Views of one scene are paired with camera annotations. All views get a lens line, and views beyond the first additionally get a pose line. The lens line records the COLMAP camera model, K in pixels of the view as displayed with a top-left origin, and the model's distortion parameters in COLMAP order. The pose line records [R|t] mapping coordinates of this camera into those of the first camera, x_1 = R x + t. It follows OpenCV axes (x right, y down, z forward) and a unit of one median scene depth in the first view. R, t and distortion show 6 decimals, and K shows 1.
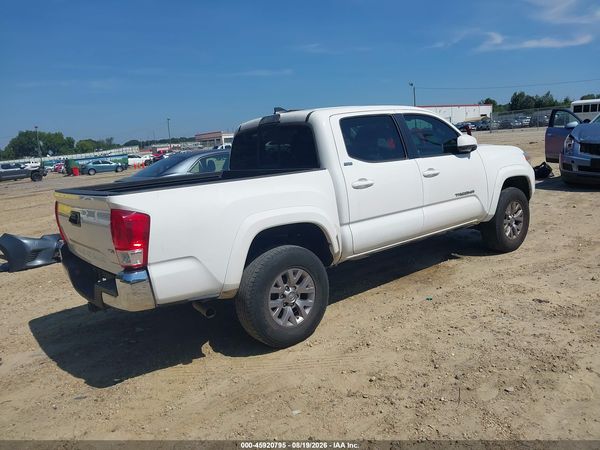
lens RADIAL K [[476.7, 0, 295.6], [0, 476.7, 224.7], [0, 0, 1]] dist [0.030307, -0.043130]
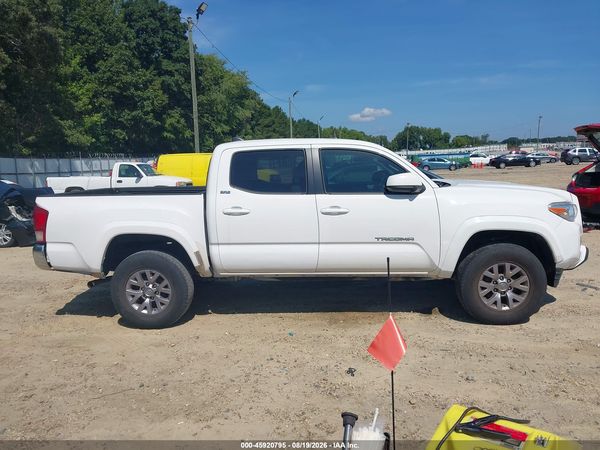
lens RADIAL K [[476.7, 0, 298.7], [0, 476.7, 224.0], [0, 0, 1]] dist [0.030307, -0.043130]
pose [[0.735932, 0.156687, -0.658675, 0.781401], [-0.152360, 0.986226, 0.064375, -0.119939], [0.659689, 0.052981, 0.749669, 0.215131]]
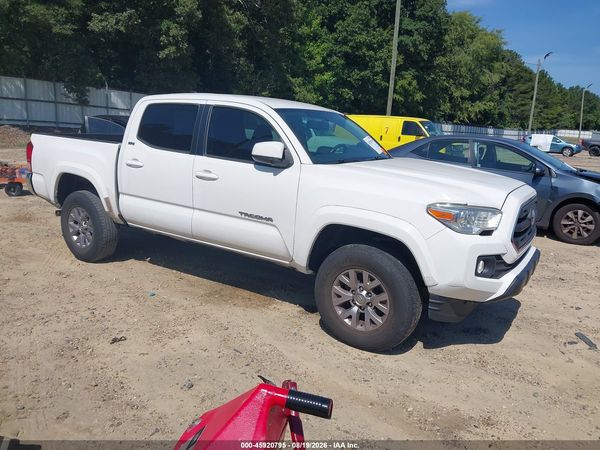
lens RADIAL K [[476.7, 0, 296.9], [0, 476.7, 226.4], [0, 0, 1]] dist [0.030307, -0.043130]
pose [[0.314696, 0.306657, -0.898292, 1.042102], [-0.242033, 0.941016, 0.236451, -0.241996], [0.917816, 0.143006, 0.370355, 0.759536]]
